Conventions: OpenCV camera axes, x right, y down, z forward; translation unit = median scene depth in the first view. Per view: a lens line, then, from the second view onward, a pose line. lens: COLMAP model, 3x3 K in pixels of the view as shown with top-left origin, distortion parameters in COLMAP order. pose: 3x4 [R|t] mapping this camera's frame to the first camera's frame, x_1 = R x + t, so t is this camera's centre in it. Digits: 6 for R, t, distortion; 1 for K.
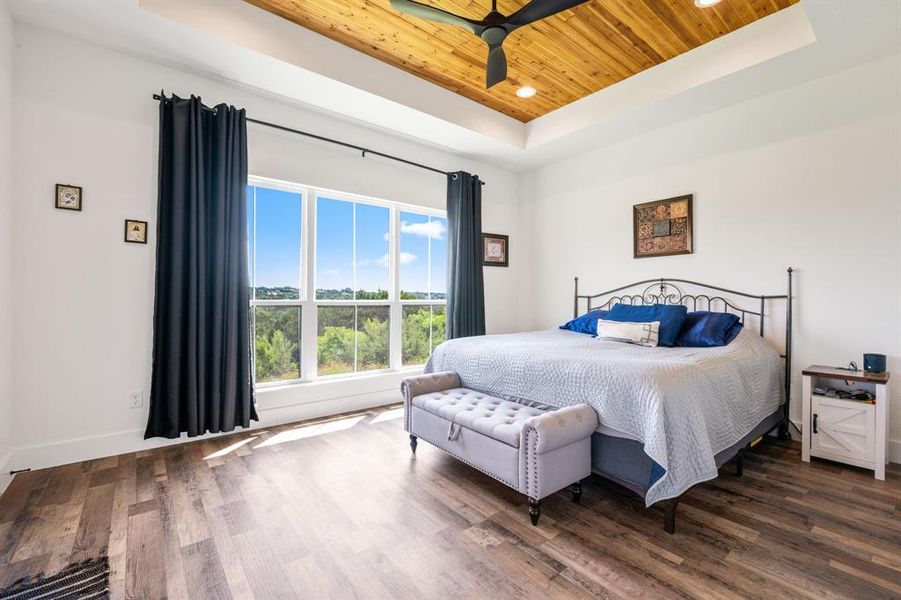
lens RADIAL K [[385.9, 0, 447.5], [0, 385.9, 296.9], [0, 0, 1]] dist [-0.002570, 0.000026]
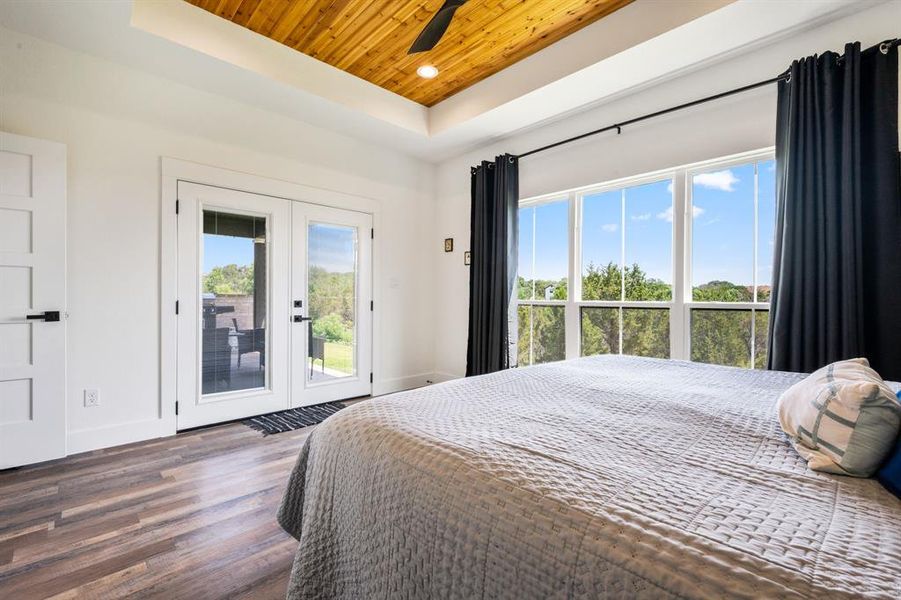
lens RADIAL K [[385.9, 0, 447.7], [0, 385.9, 300.0], [0, 0, 1]] dist [-0.002570, 0.000026]
pose [[0.101157, 0.000502, -0.994870, 0.607184], [-0.001603, 0.999999, 0.000342, 0.007444], [0.994869, 0.001560, 0.101158, 0.543509]]
